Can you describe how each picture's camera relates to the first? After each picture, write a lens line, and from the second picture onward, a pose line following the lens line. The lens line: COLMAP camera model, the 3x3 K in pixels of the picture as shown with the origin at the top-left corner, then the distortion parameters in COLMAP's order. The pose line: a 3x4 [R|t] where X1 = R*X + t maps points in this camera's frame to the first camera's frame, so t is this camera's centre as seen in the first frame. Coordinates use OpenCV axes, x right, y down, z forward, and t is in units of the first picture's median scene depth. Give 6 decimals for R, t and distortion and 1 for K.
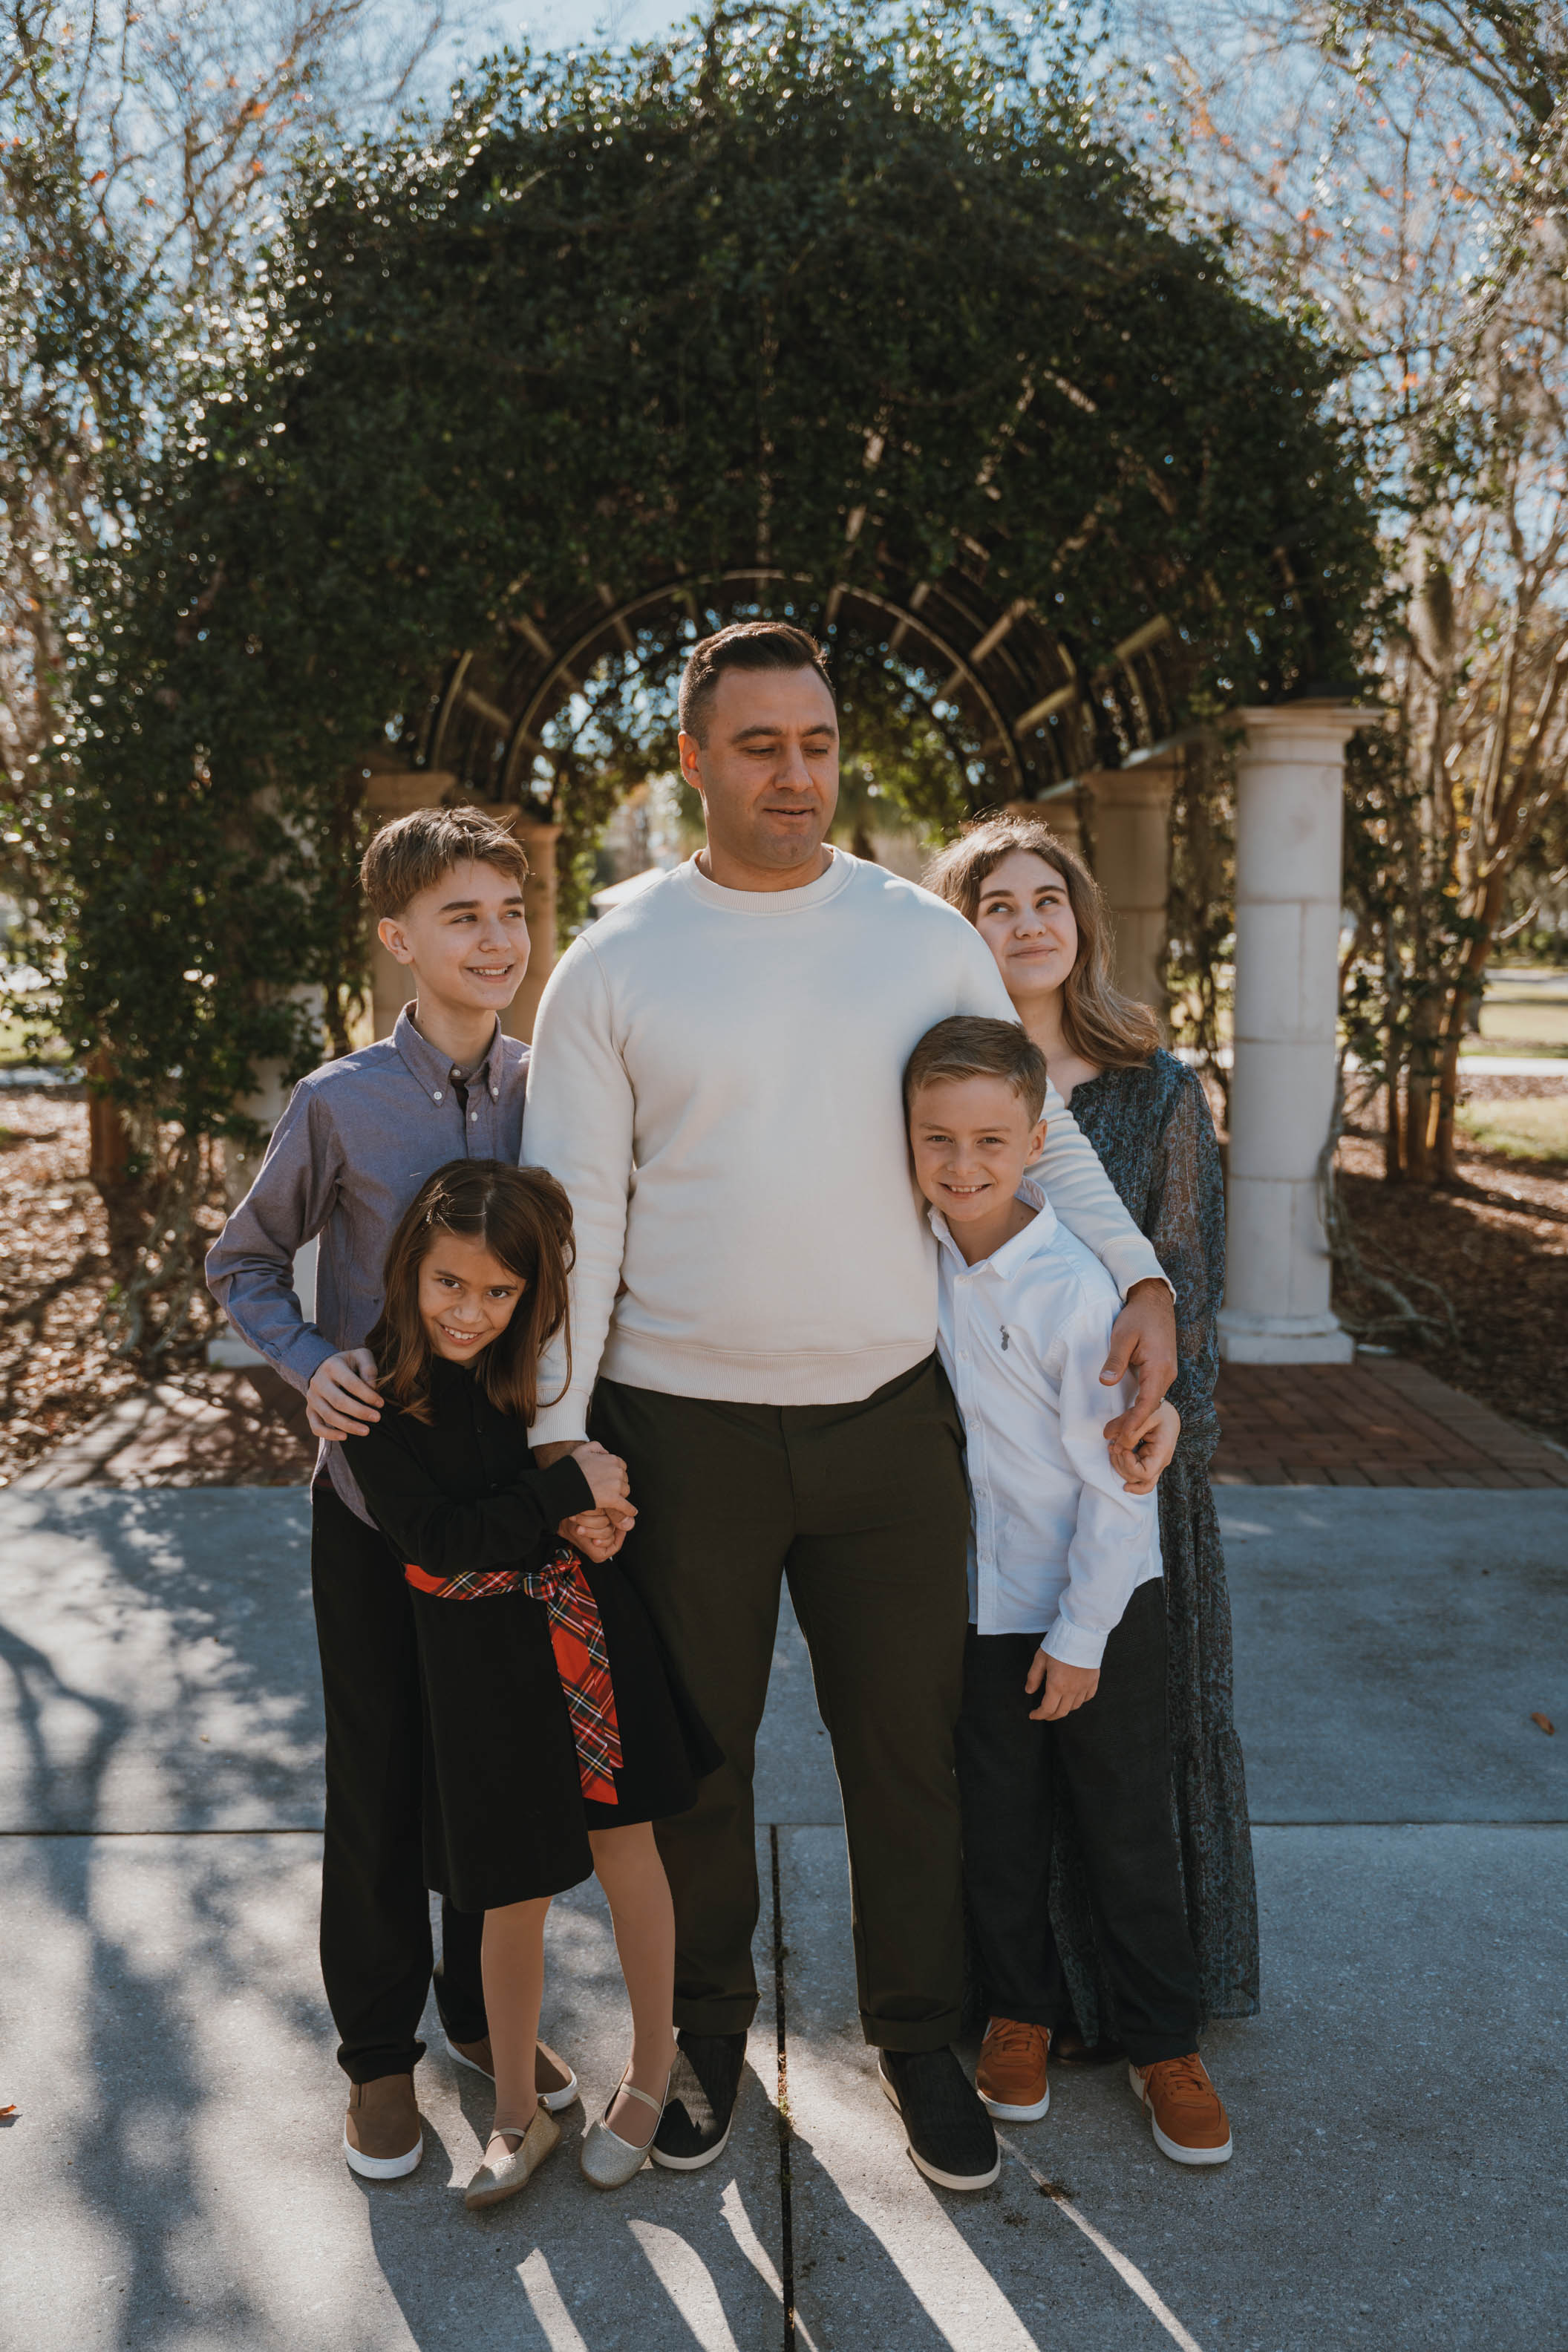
lens RADIAL K [[2163.3, 0, 777.5], [0, 2163.3, 1179.1], [0, 0, 1]] dist [-0.088045, 0.191612]
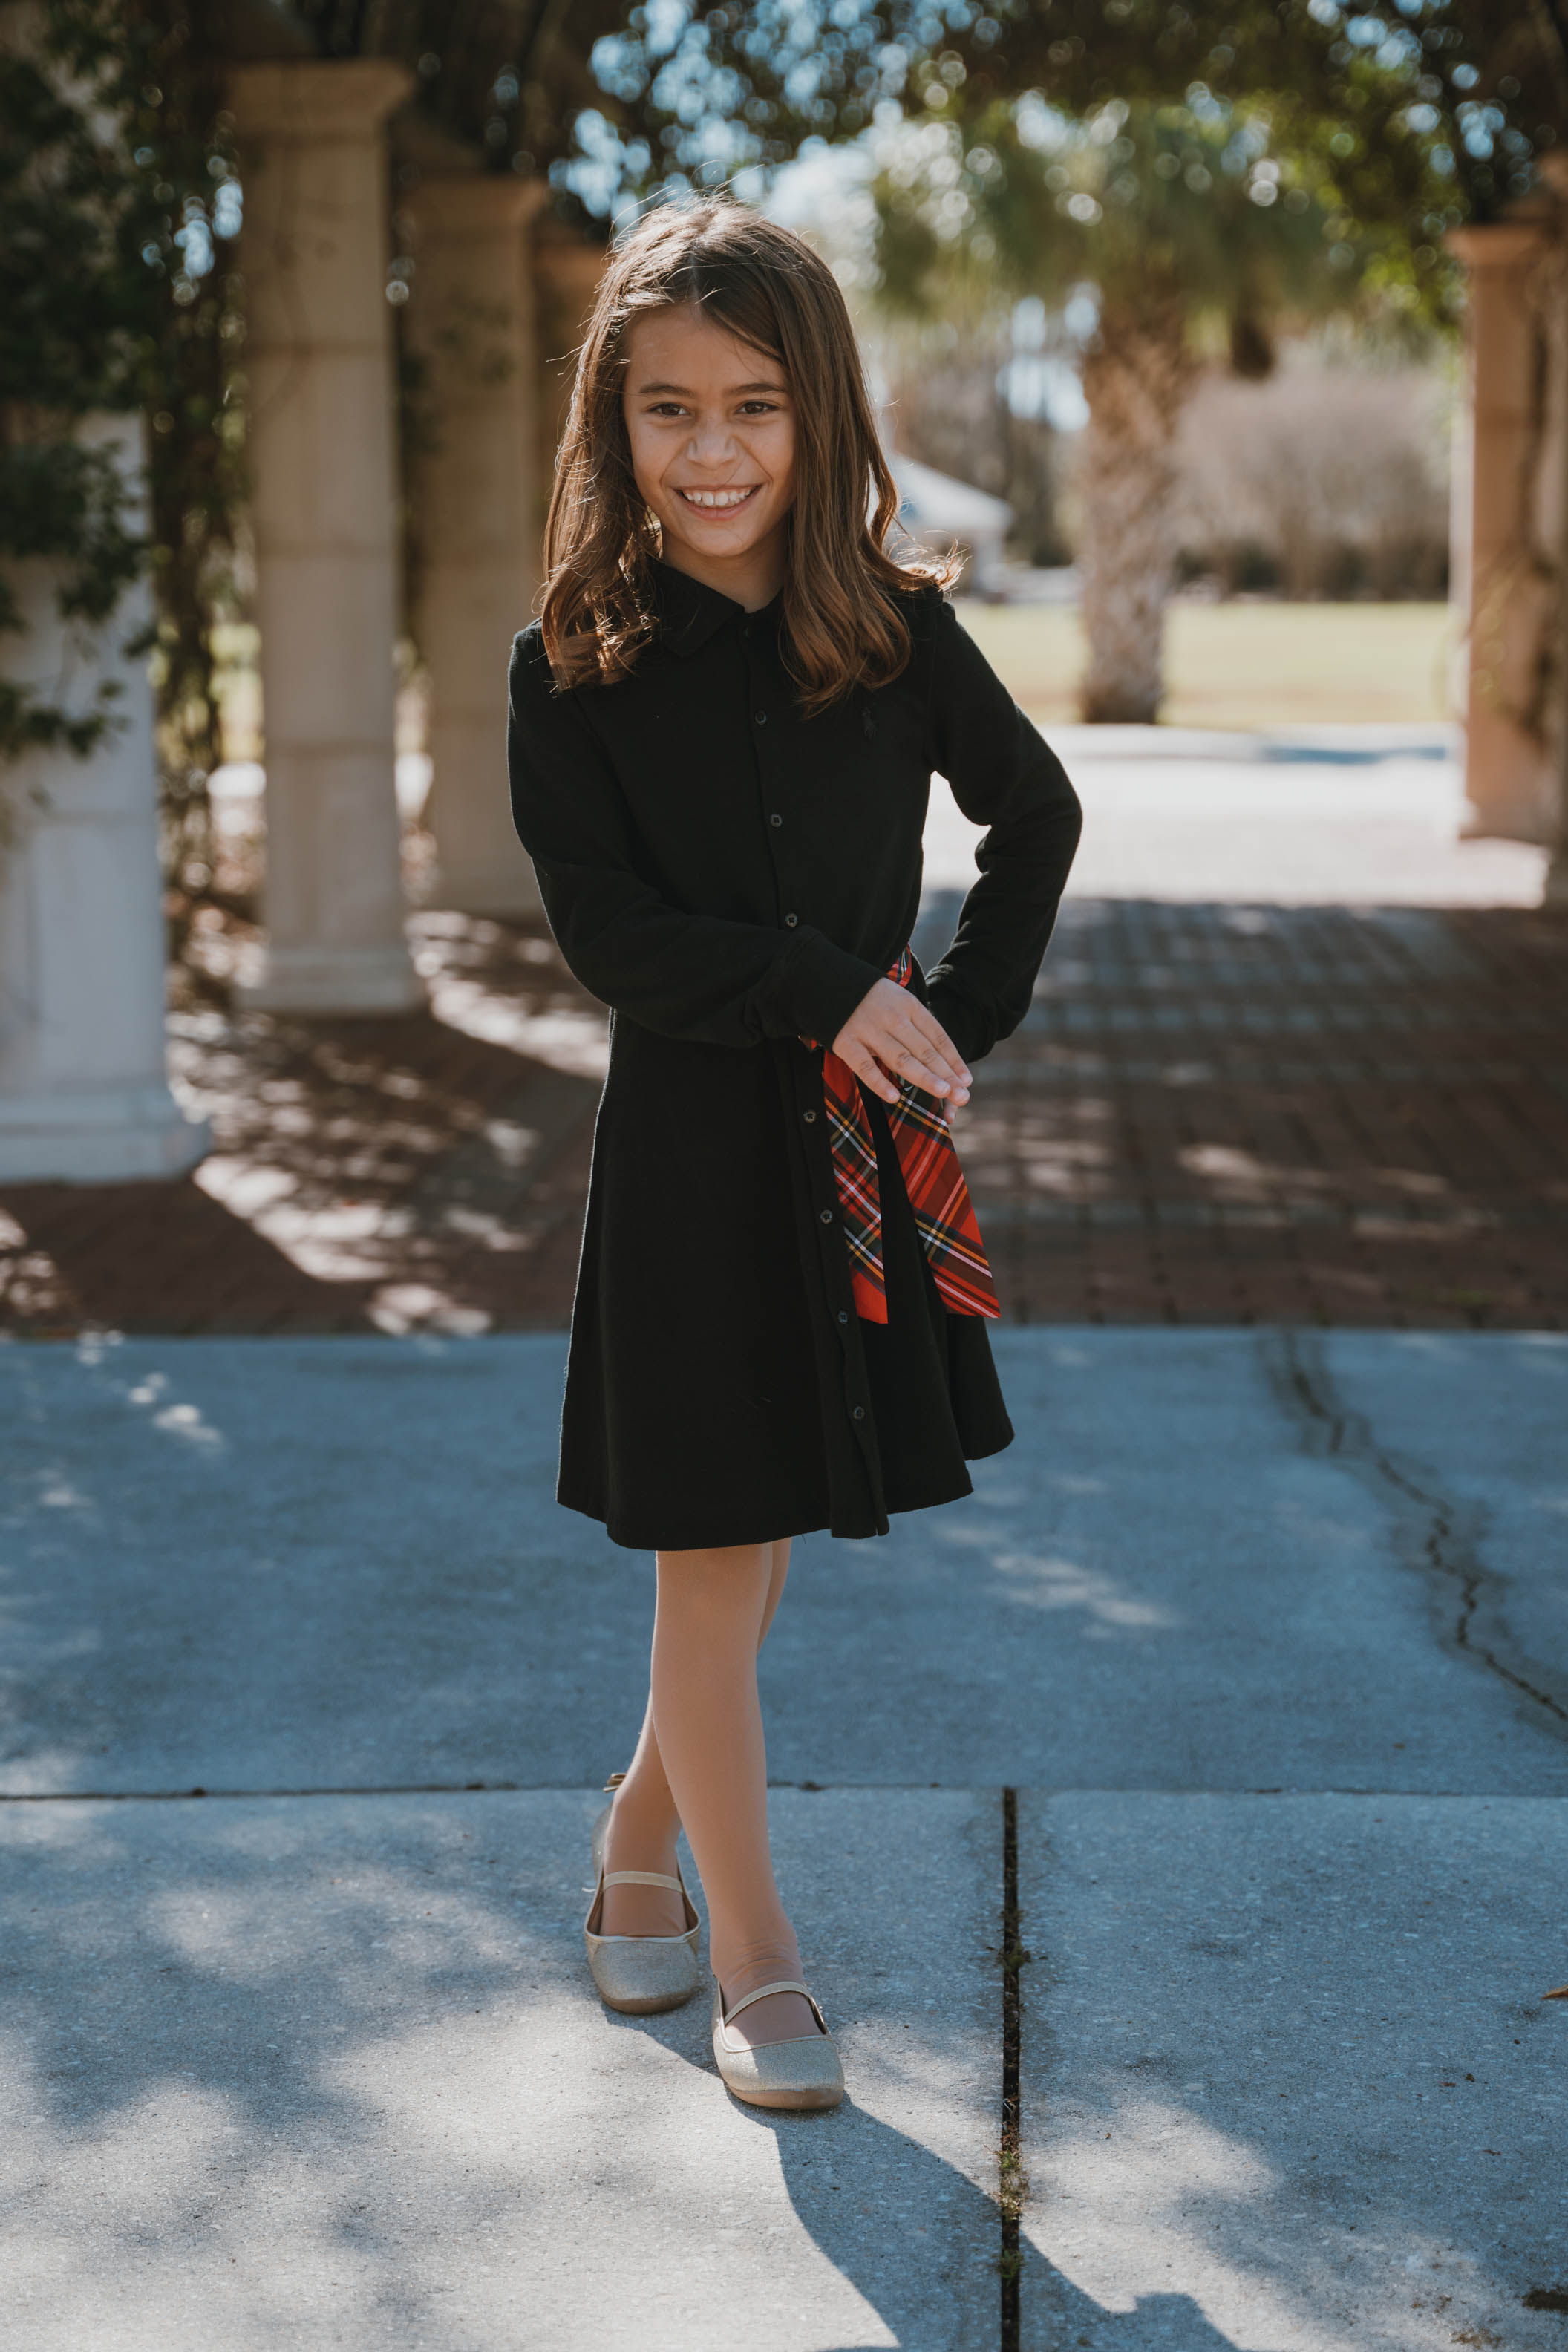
lens RADIAL K [[4320.9, 0, 781.2], [0, 4320.9, 1168.0], [0, 0, 1]] dist [0.211144, -0.066500]
pose [[0.997605, -0.000203, -0.069174, 0.006844], [0.001520, 0.999819, 0.018979, 0.061821], [0.069158, -0.019039, 0.997424, -0.005280]]
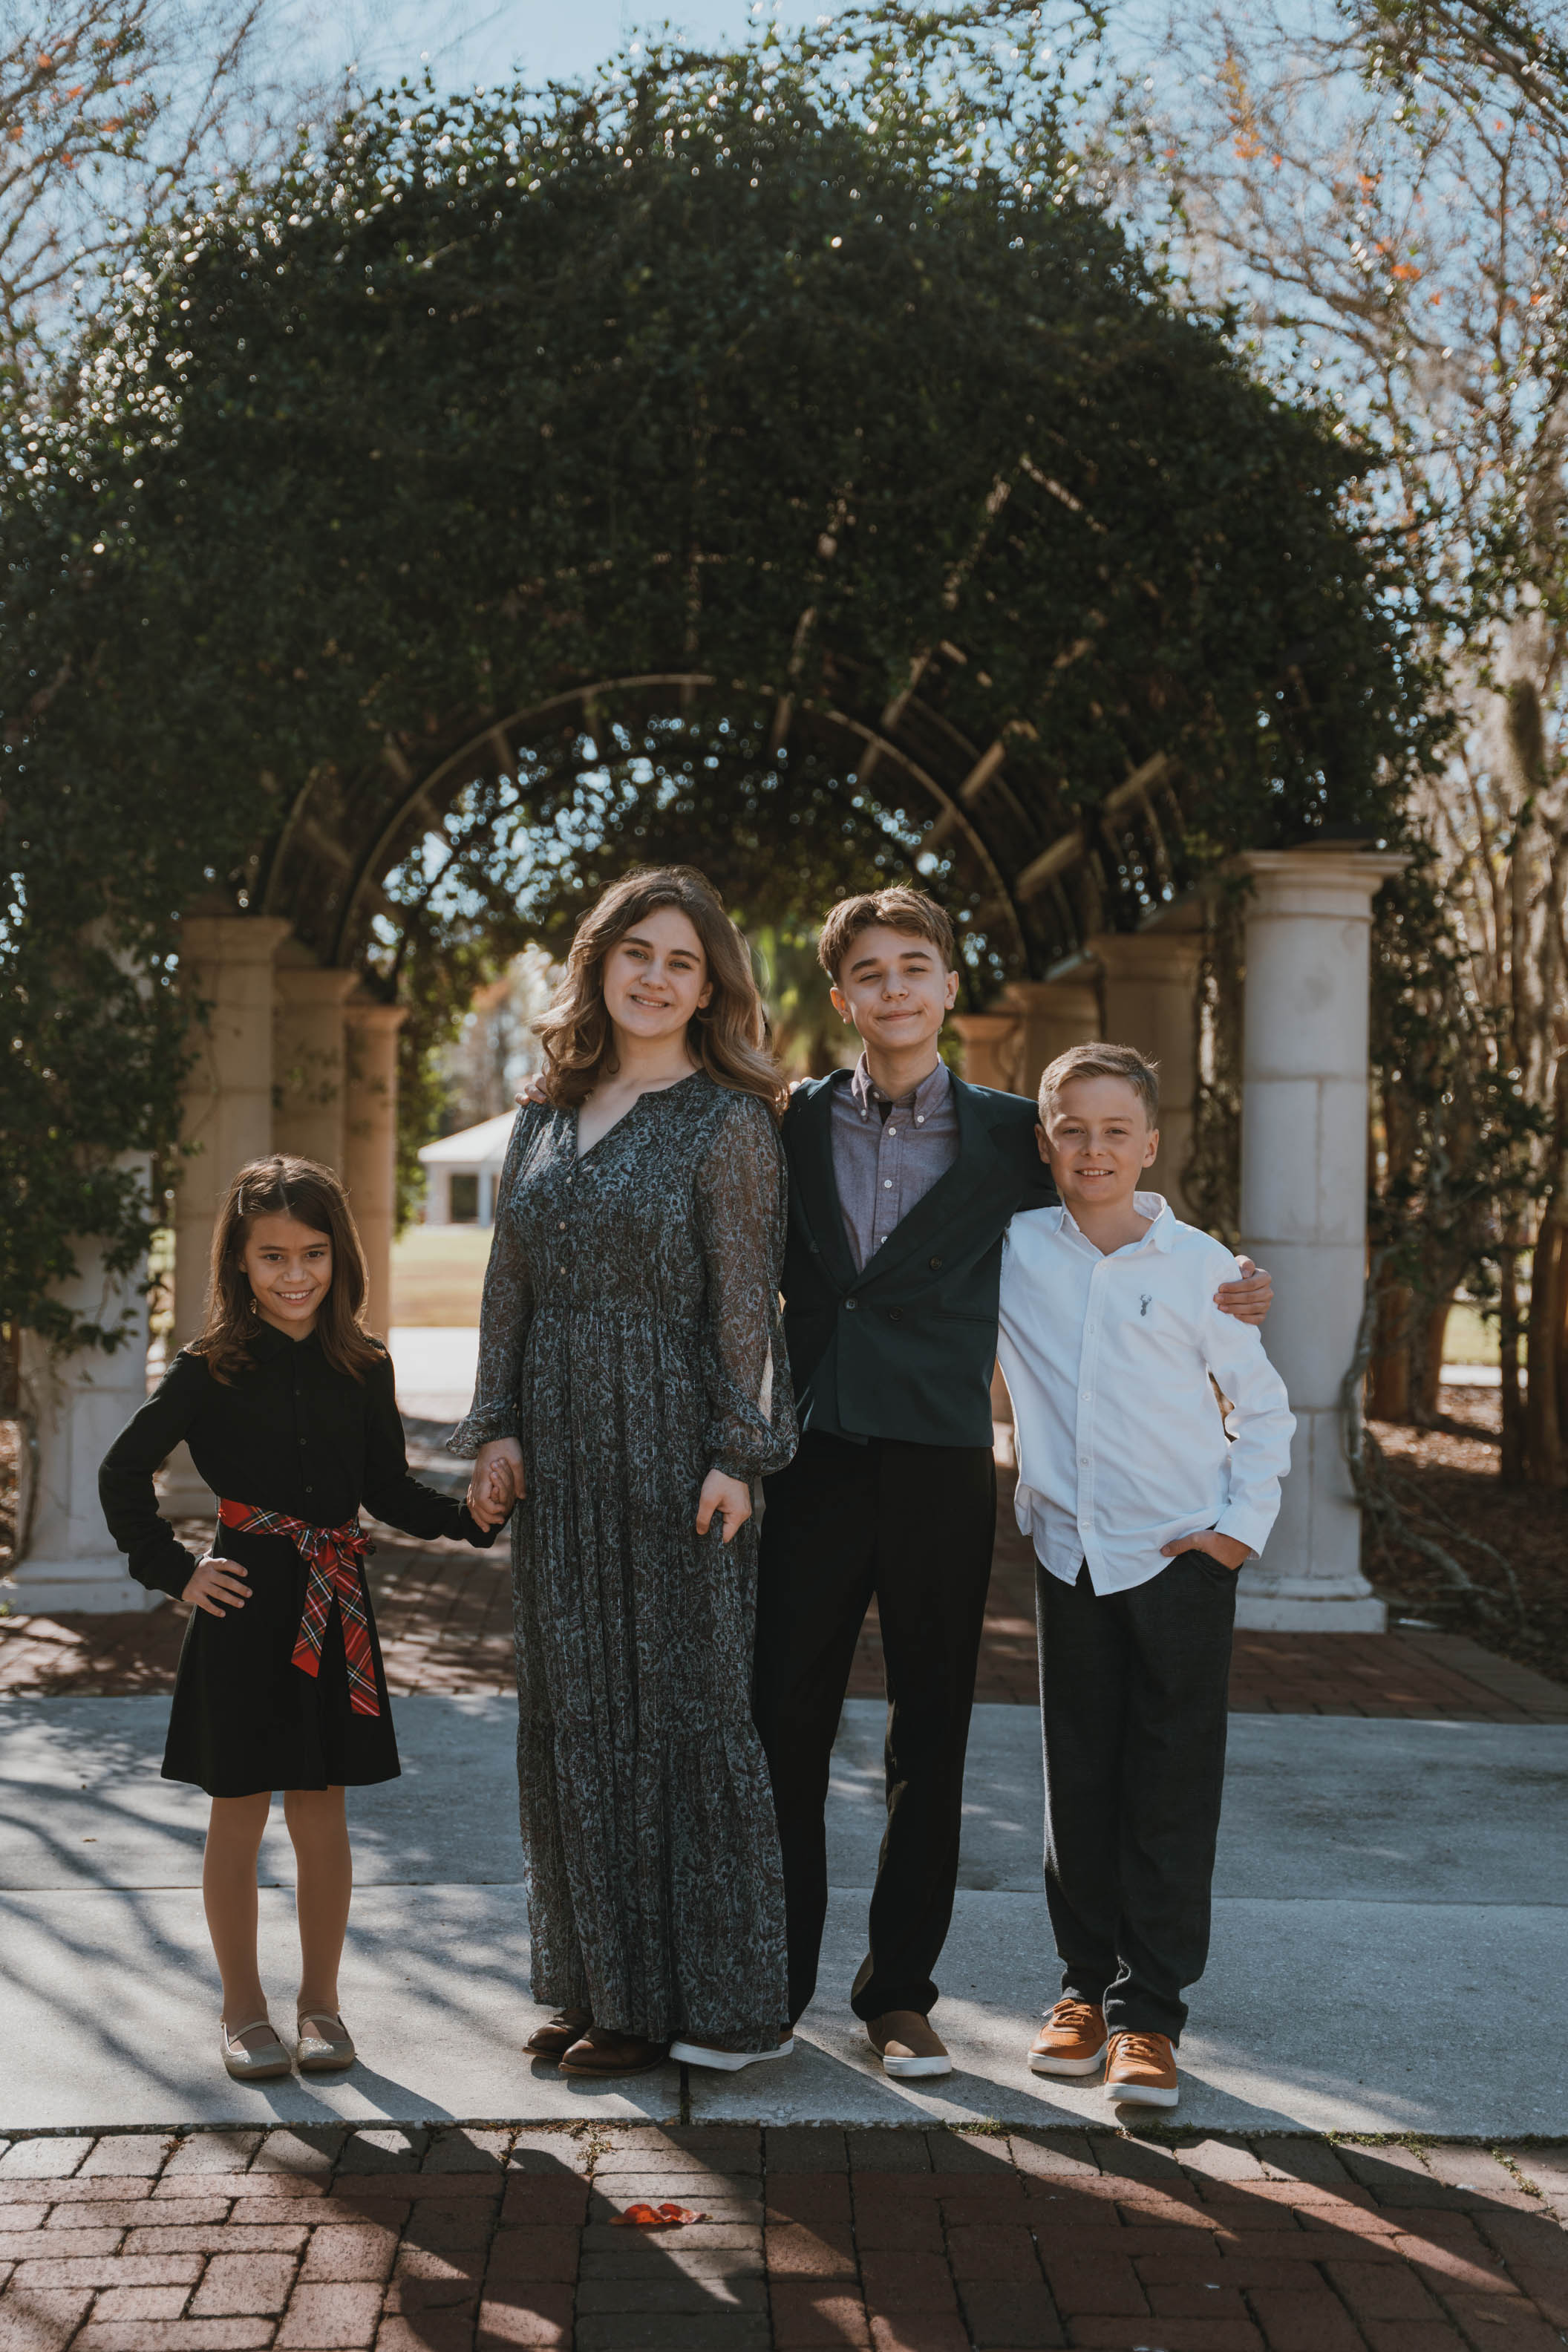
lens RADIAL K [[3361.1, 0, 775.5], [0, 3361.1, 1184.9], [0, 0, 1]] dist [0.113996, 0.049459]
pose [[0.999558, 0.019772, 0.022196, 0.001229], [-0.016917, 0.992365, -0.122173, 0.074546], [-0.024442, 0.121744, 0.992261, -0.291217]]
